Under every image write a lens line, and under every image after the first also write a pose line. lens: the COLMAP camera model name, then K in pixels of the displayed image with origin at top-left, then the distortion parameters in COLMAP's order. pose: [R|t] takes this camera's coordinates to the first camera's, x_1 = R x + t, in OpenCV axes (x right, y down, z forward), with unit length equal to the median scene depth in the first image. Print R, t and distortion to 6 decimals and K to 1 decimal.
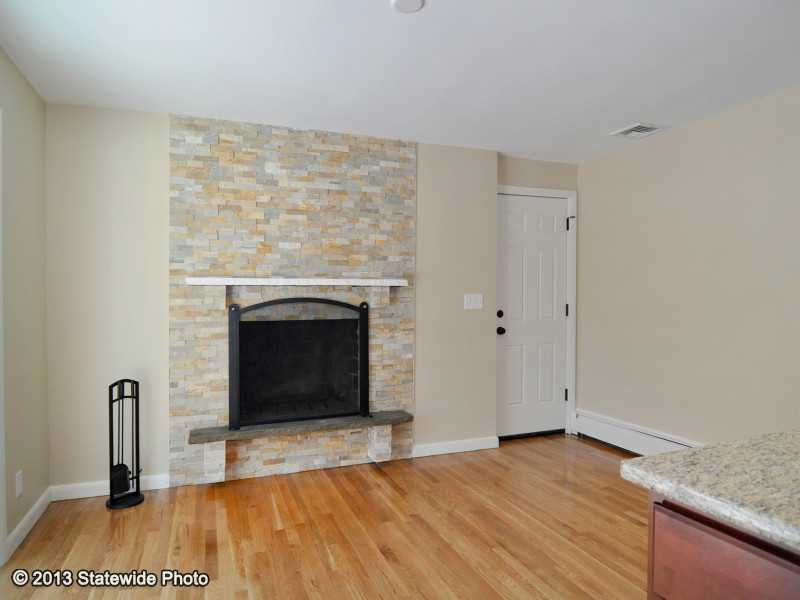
lens RADIAL K [[500.4, 0, 411.0], [0, 500.4, 326.5], [0, 0, 1]] dist [0.002427, -0.000276]
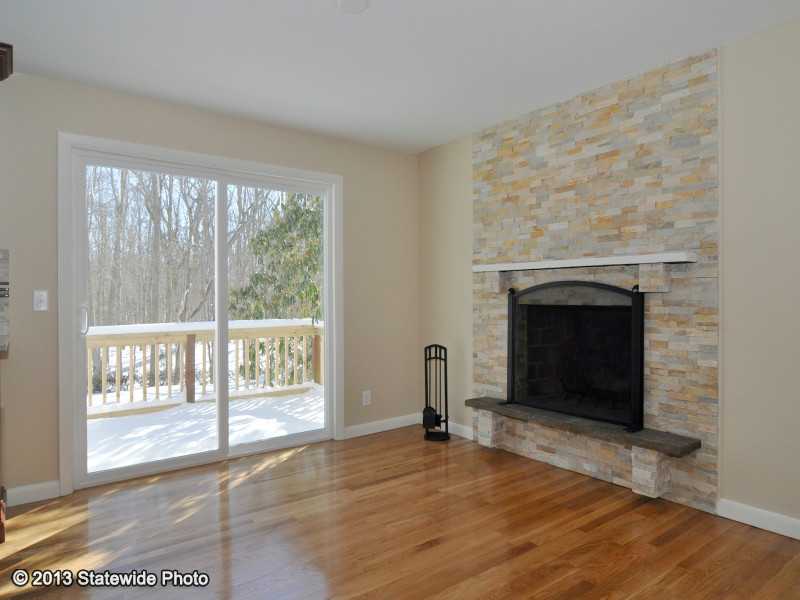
lens RADIAL K [[519.5, 0, 400.0], [0, 519.5, 300.0], [0, 0, 1]] dist [-0.002651, -0.000694]
pose [[0.276120, 0.021410, -0.960885, 0.616403], [-0.031941, 0.999404, 0.013090, -0.025069], [0.960592, 0.027077, 0.276639, 0.439541]]
